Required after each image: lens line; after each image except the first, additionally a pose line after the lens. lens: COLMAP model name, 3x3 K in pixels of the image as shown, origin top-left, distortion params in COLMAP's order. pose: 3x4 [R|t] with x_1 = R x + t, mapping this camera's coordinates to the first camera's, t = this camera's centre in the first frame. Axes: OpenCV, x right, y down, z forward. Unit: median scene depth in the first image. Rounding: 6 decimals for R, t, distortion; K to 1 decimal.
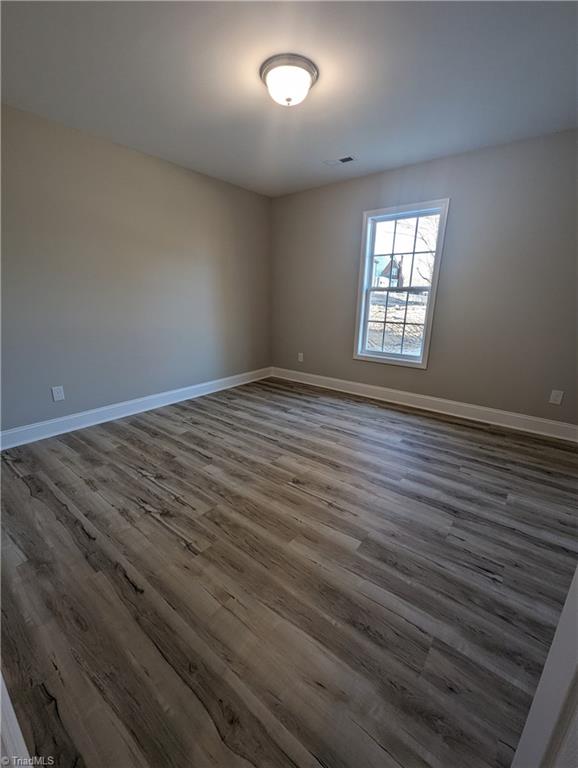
lens RADIAL K [[318.2, 0, 286.4], [0, 318.2, 389.2], [0, 0, 1]] dist [0.003582, -0.003282]
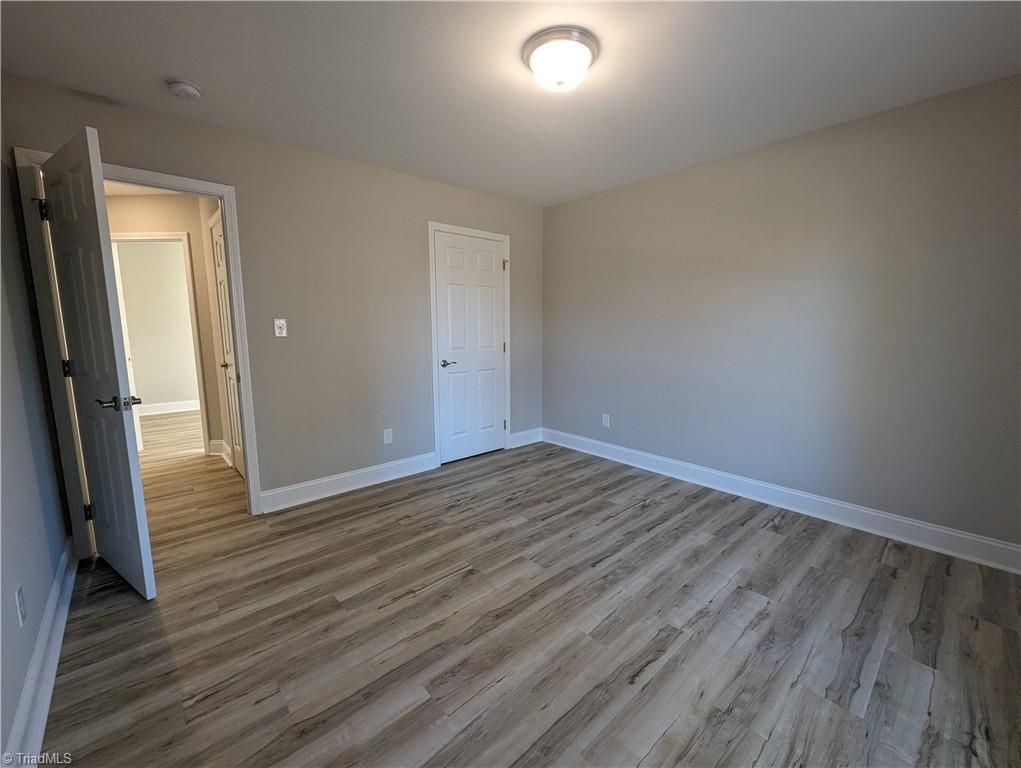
lens RADIAL K [[423.0, 0, 515.2], [0, 423.0, 383.6], [0, 0, 1]] dist [0.003582, -0.003282]
pose [[-0.155910, 0.124797, -0.979856, 0.804518], [-0.278541, 0.946175, 0.164827, -0.282035], [0.947685, 0.298628, -0.112757, 0.911205]]
